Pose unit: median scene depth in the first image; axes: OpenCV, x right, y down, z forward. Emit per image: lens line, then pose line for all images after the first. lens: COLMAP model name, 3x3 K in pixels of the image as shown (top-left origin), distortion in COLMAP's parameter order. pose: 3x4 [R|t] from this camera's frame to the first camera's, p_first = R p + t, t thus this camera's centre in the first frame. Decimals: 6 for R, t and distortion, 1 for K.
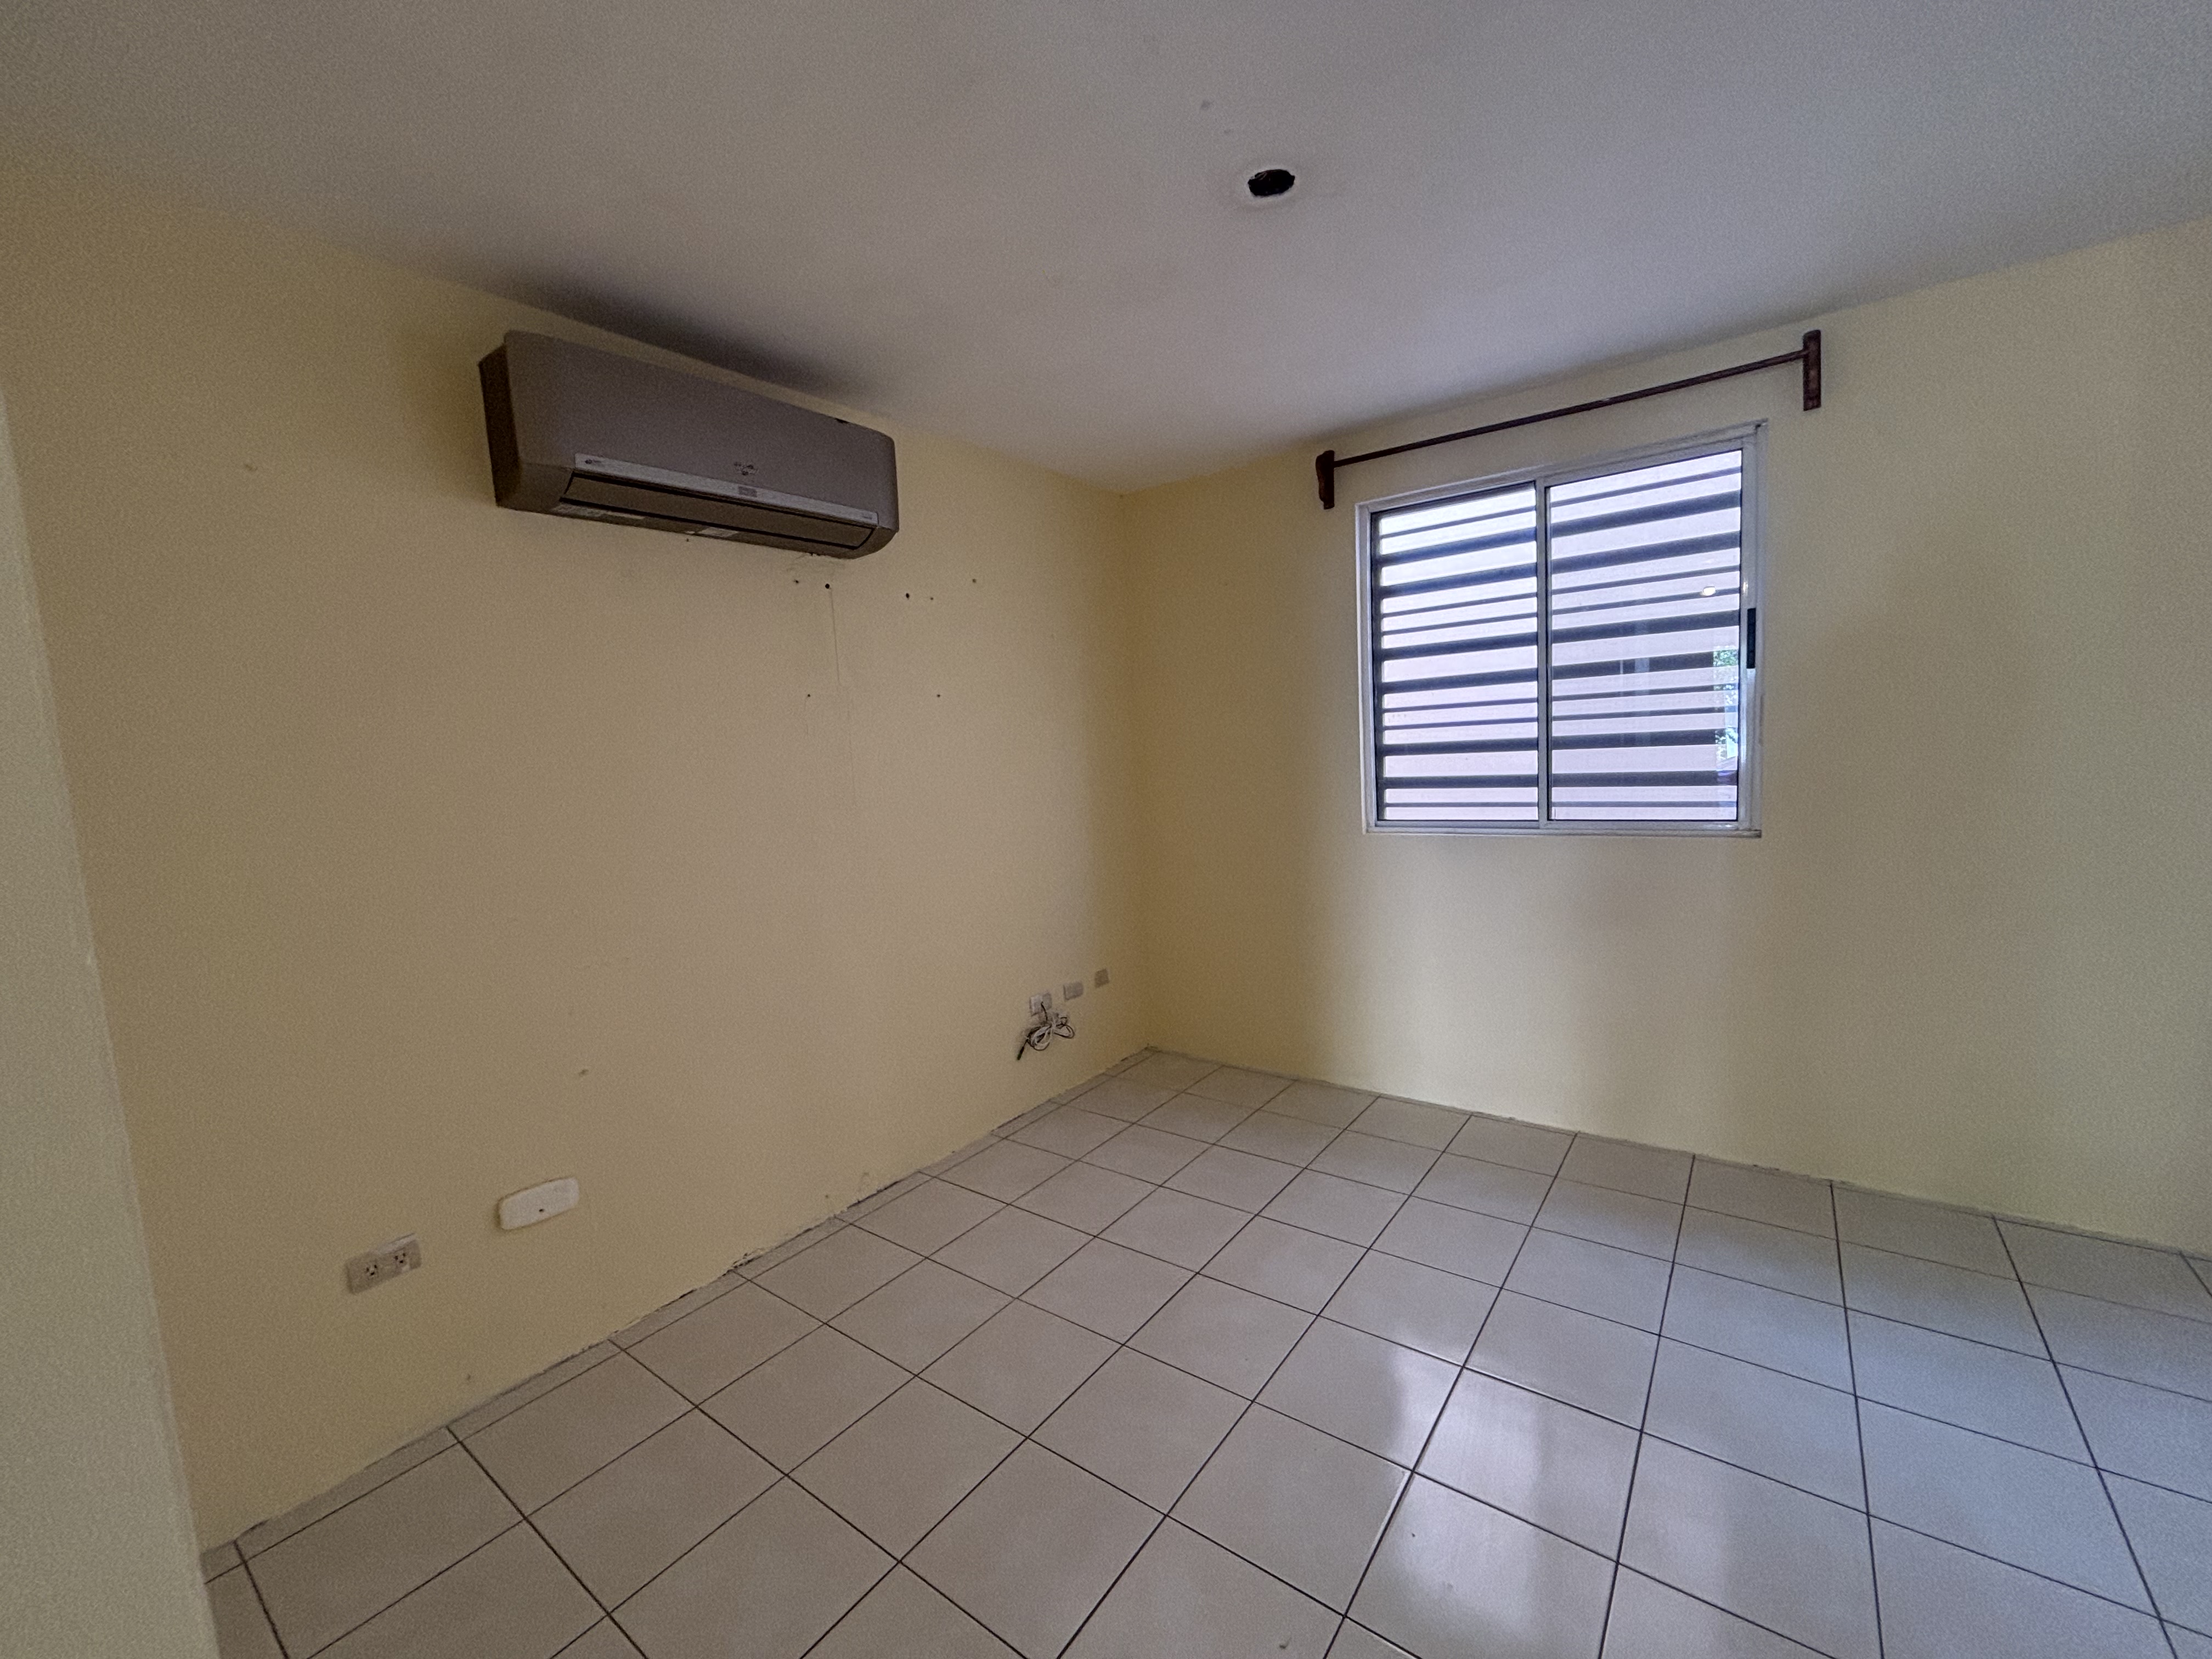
lens RADIAL K [[897.6, 0, 1107.8], [0, 897.6, 837.8], [0, 0, 1]] dist [0.010055, -0.001407]
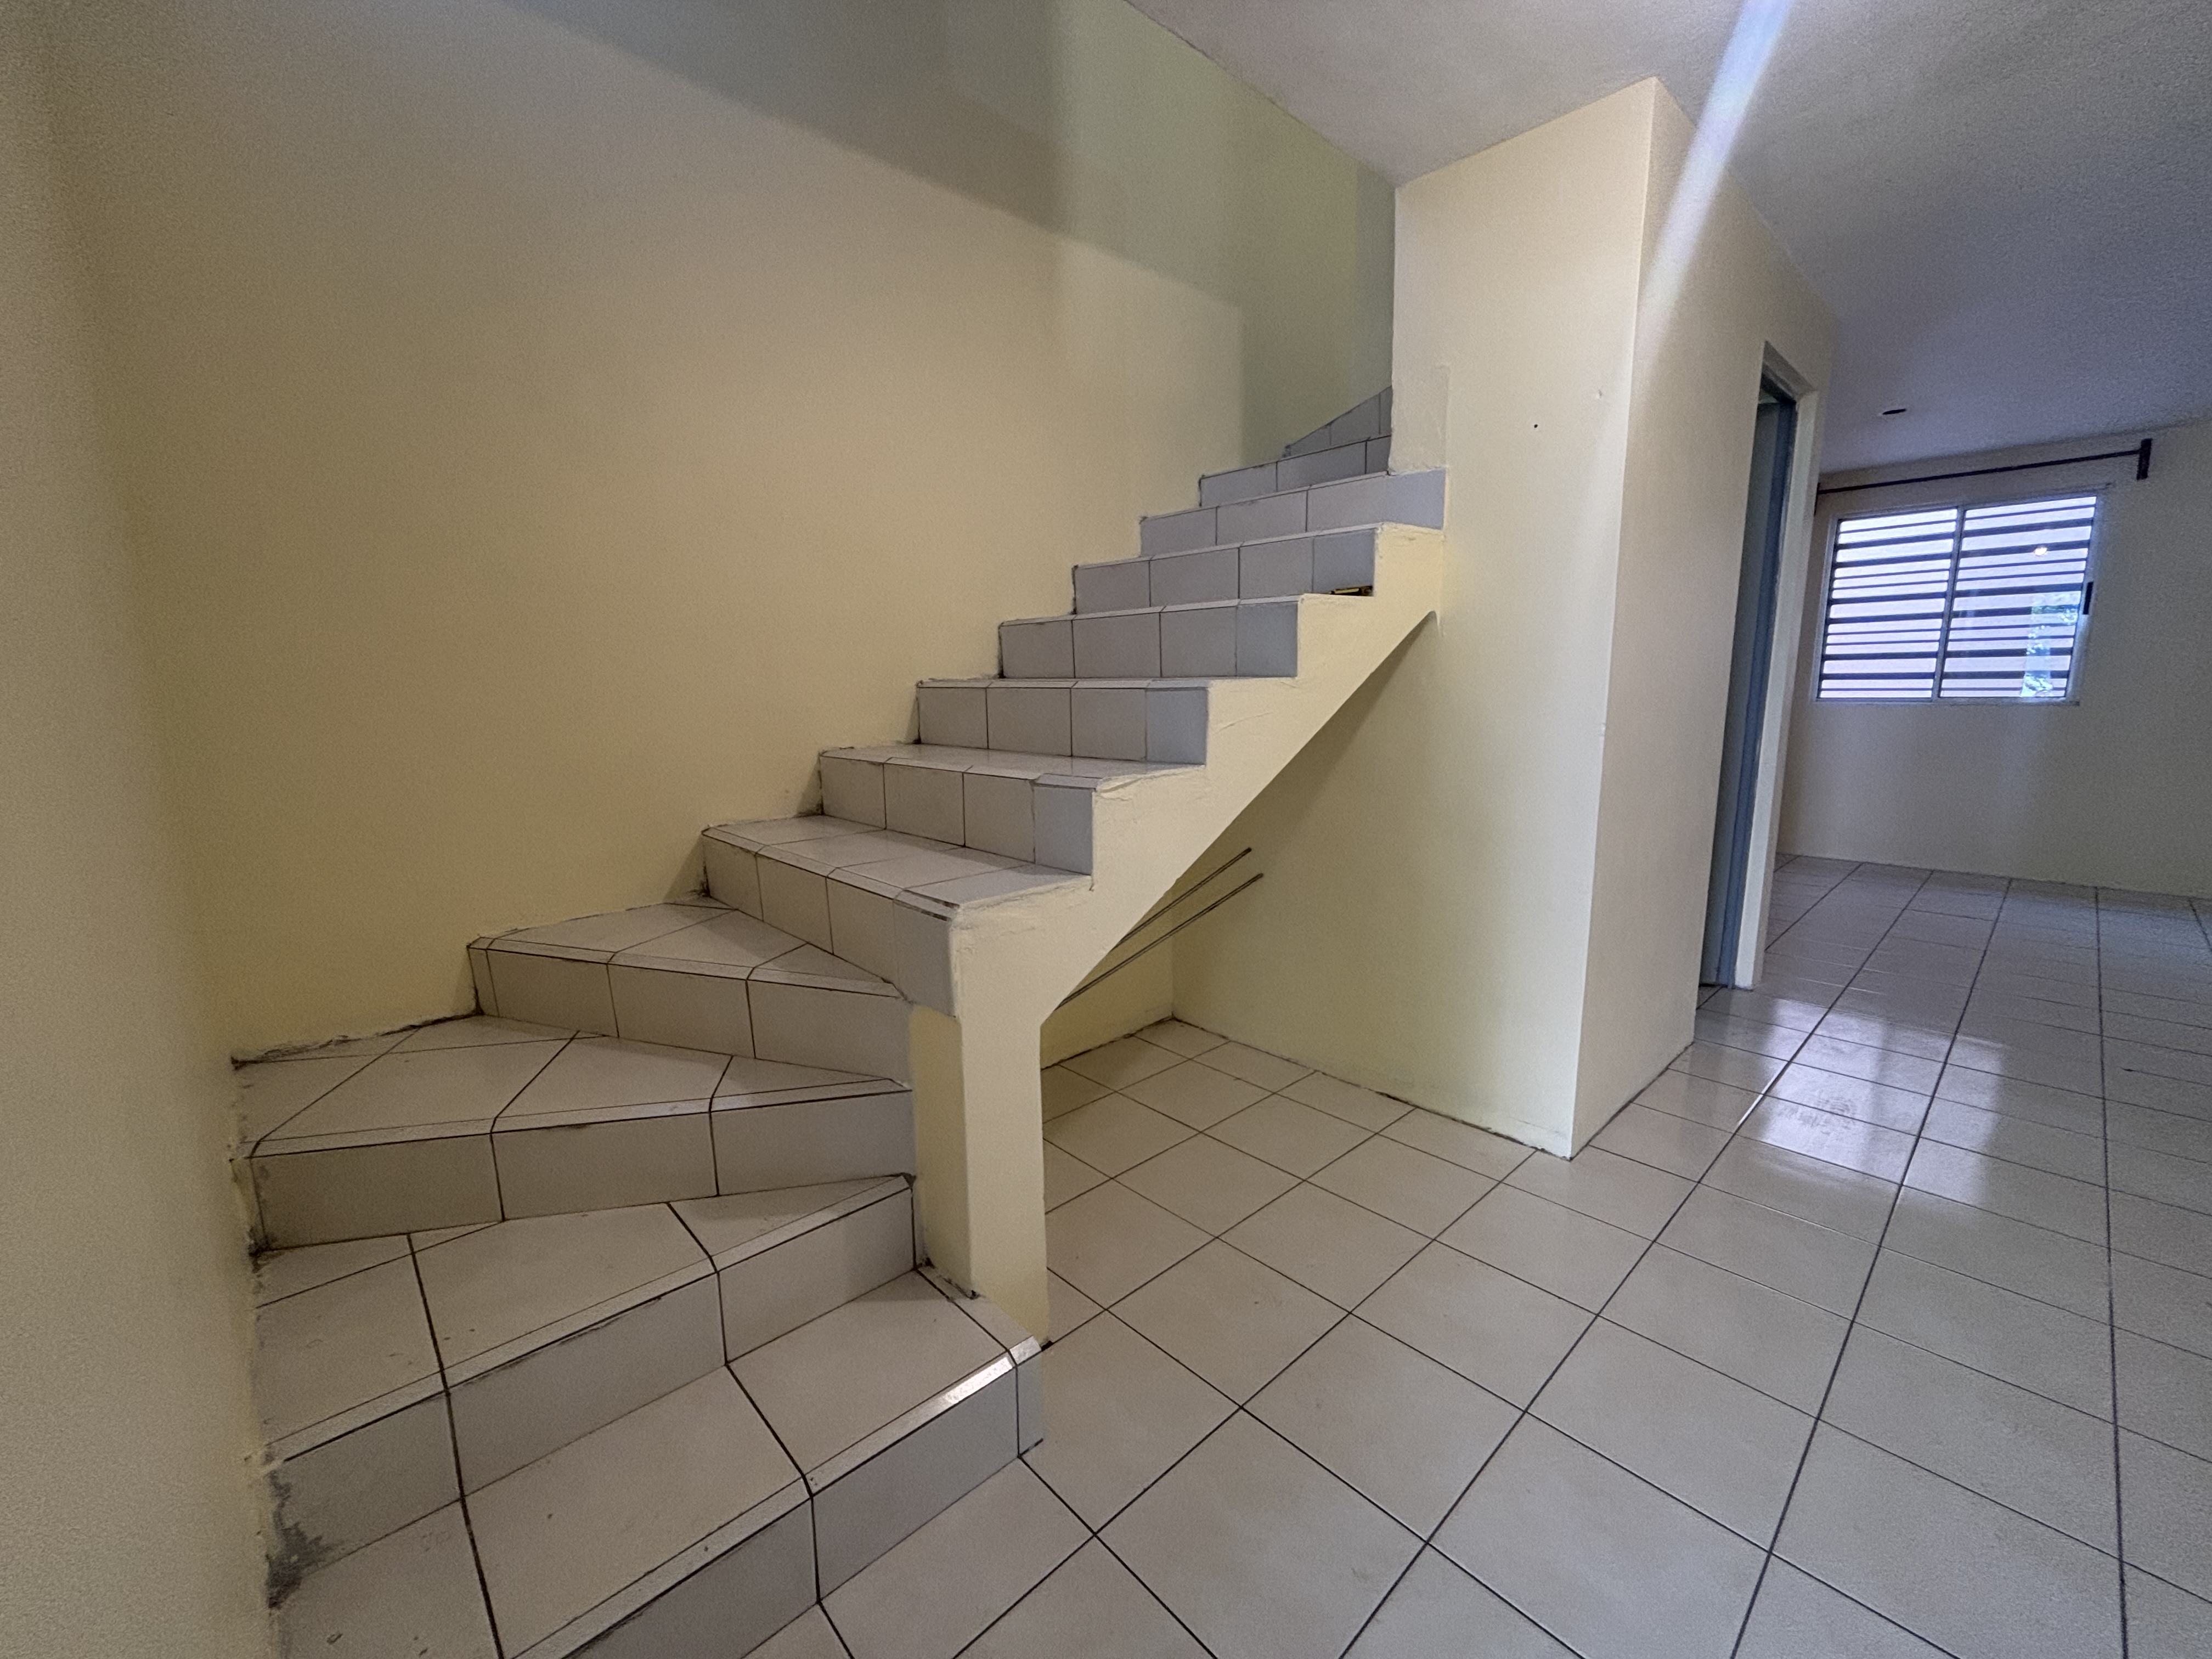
lens RADIAL K [[897.6, 0, 1094.8], [0, 897.6, 834.3], [0, 0, 1]] dist [0.010055, -0.001407]
pose [[0.979793, 0.072670, -0.186346, -0.814978], [-0.060673, 0.995749, 0.069303, 0.232802], [0.190590, -0.056596, 0.980037, -1.119987]]
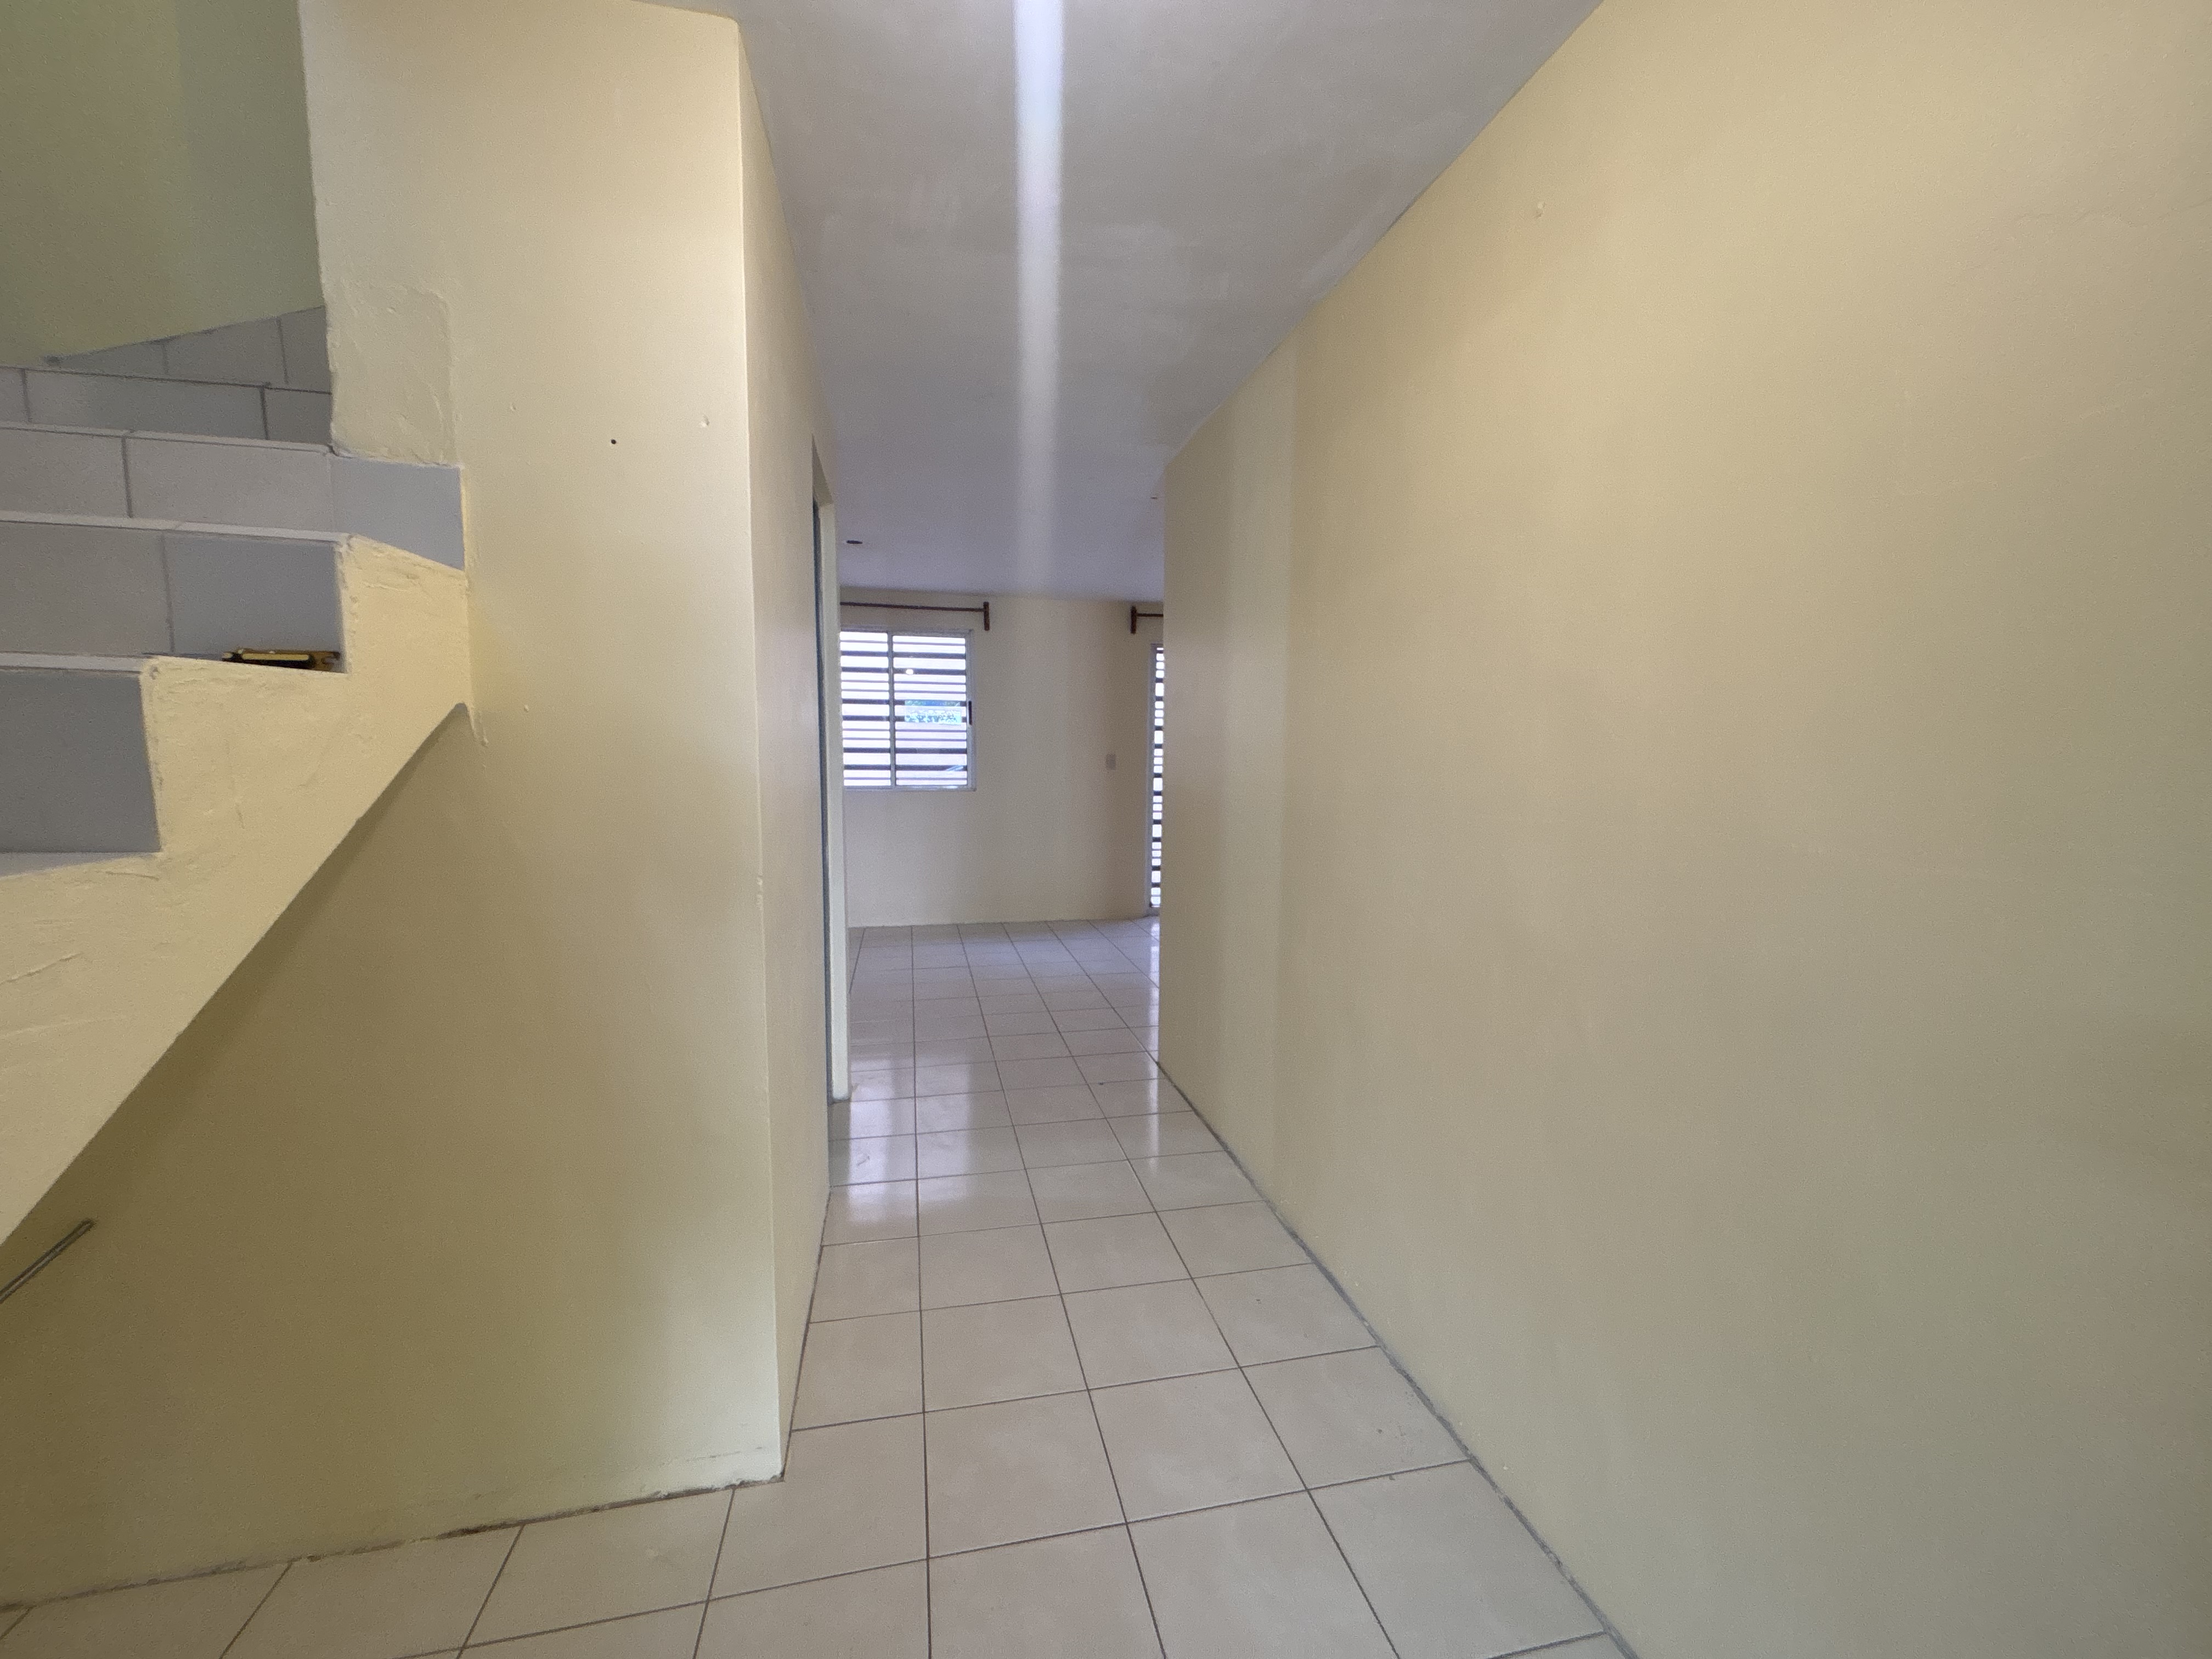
lens RADIAL K [[897.6, 0, 1097.1], [0, 897.6, 831.7], [0, 0, 1]] dist [0.010055, -0.001407]
pose [[0.665386, -0.014126, 0.746366, -0.817048], [0.044409, 0.998799, -0.020687, 0.159979], [-0.745177, 0.046910, 0.665215, -0.807853]]
